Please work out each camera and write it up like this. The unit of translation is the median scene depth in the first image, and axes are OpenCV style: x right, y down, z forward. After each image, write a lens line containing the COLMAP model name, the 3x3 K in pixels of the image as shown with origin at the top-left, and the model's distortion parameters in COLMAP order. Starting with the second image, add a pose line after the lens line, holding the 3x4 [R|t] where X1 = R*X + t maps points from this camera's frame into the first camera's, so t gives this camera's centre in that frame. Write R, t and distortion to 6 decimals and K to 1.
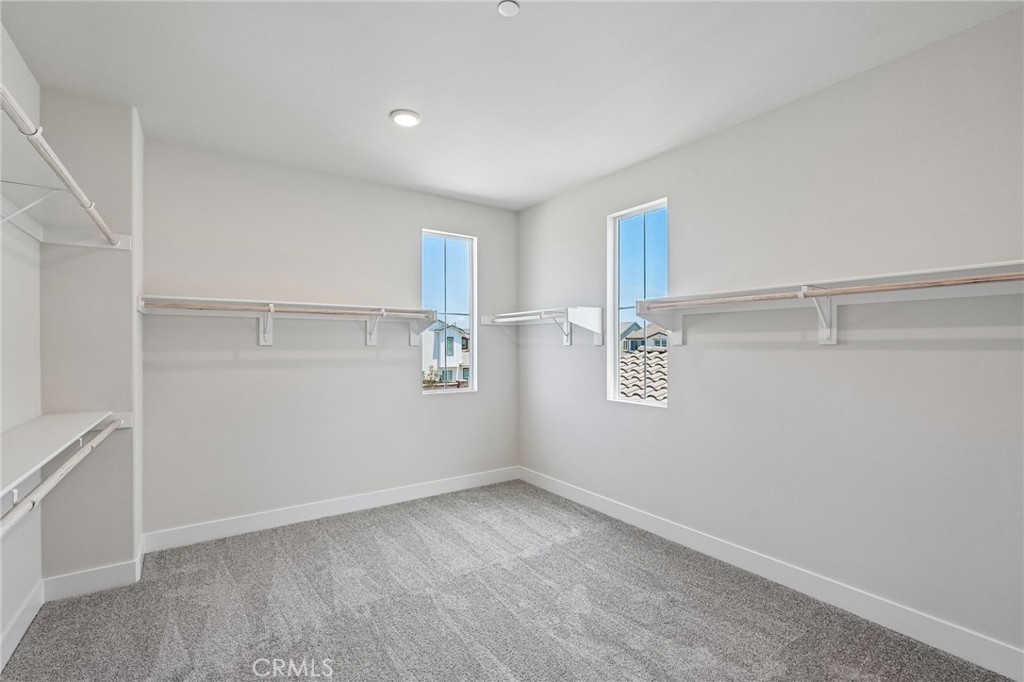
lens RADIAL K [[459.0, 0, 515.8], [0, 459.0, 348.0], [0, 0, 1]] dist [-0.000135, 0.000735]
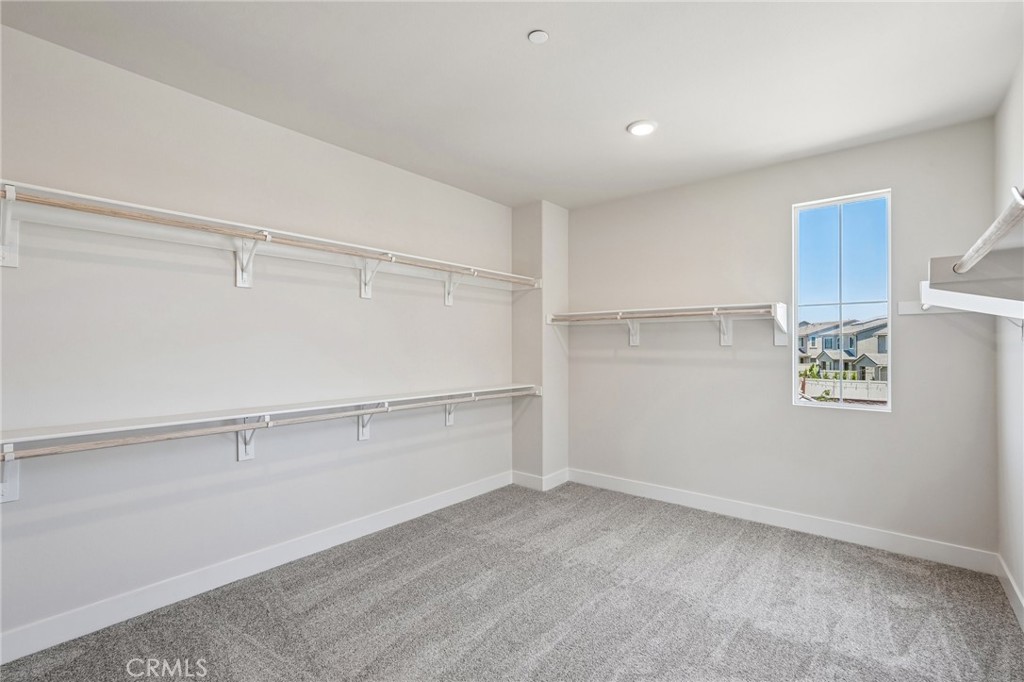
lens RADIAL K [[459.0, 0, 515.8], [0, 459.0, 348.0], [0, 0, 1]] dist [-0.000135, 0.000735]
pose [[0.275368, 0.003759, -0.961332, 0.553003], [-0.005544, 0.999982, 0.002322, -0.000640], [0.961323, 0.004690, 0.275384, 0.355483]]
